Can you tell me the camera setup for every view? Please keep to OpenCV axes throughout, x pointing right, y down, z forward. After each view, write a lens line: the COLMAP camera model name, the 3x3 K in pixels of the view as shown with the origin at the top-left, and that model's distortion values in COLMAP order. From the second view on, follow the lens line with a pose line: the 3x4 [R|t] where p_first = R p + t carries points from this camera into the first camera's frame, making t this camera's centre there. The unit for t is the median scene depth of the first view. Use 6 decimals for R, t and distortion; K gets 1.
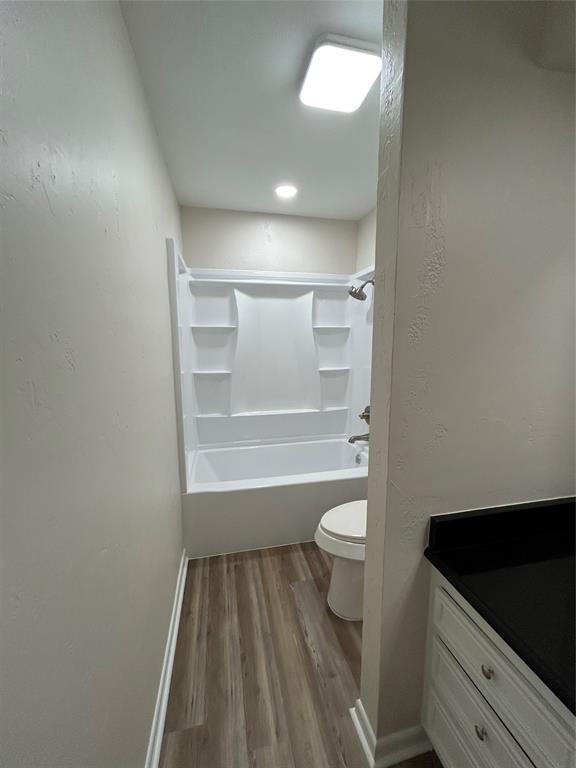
lens RADIAL K [[308.0, 0, 287.6], [0, 308.0, 383.5], [0, 0, 1]] dist [-0.000567, 0.000553]
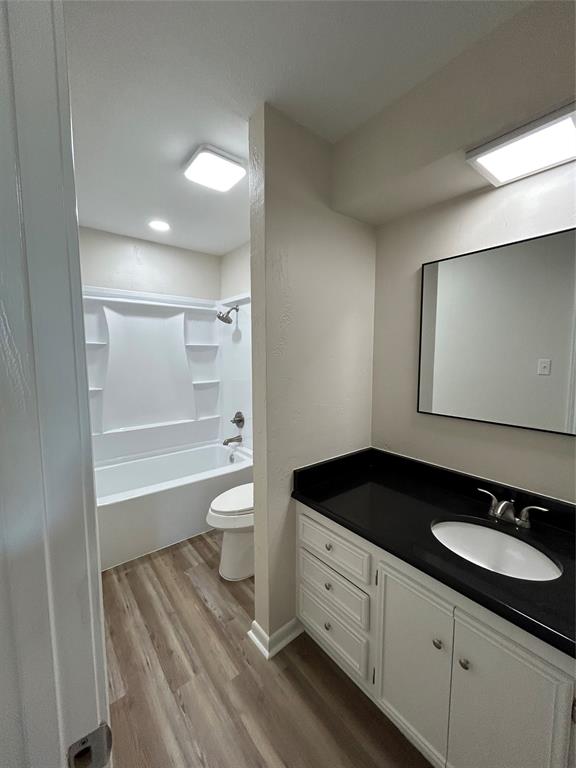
lens RADIAL K [[308.0, 0, 287.6], [0, 308.0, 383.5], [0, 0, 1]] dist [-0.000567, 0.000553]
pose [[0.895870, -0.038524, 0.442644, -0.123971], [0.060243, 0.997566, -0.035106, 0.024318], [-0.440214, 0.058117, 0.896010, -0.215143]]
